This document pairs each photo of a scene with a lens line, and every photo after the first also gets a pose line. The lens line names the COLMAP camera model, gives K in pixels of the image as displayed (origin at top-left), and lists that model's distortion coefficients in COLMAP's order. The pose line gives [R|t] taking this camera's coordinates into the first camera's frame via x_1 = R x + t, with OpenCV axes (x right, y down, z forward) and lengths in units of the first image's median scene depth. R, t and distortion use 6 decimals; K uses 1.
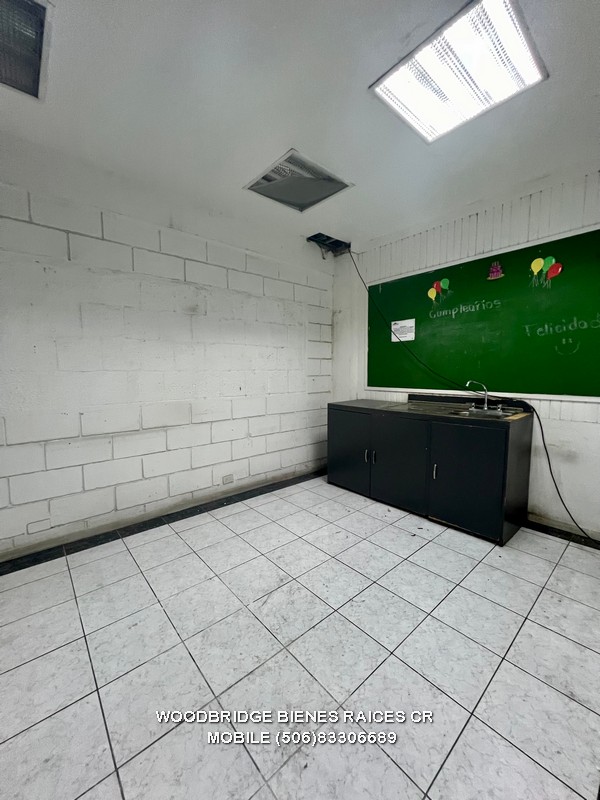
lens RADIAL K [[318.4, 0, 304.1], [0, 318.4, 398.7], [0, 0, 1]] dist [-0.002912, 0.000166]
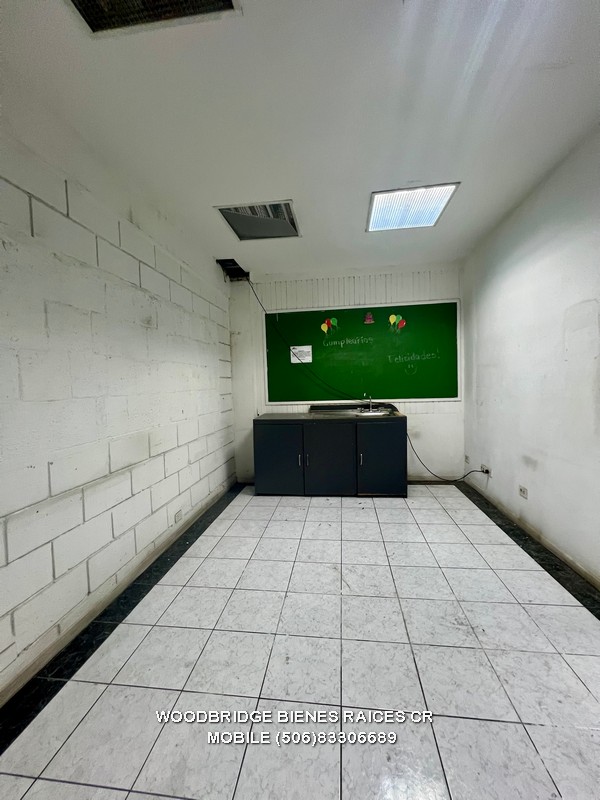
lens RADIAL K [[318.4, 0, 303.2], [0, 318.4, 398.5], [0, 0, 1]] dist [-0.002912, 0.000166]
pose [[0.746022, -0.052190, 0.663873, -0.648832], [0.087224, 0.995994, -0.019718, -0.025549], [-0.660184, 0.072616, 0.747585, 0.118741]]
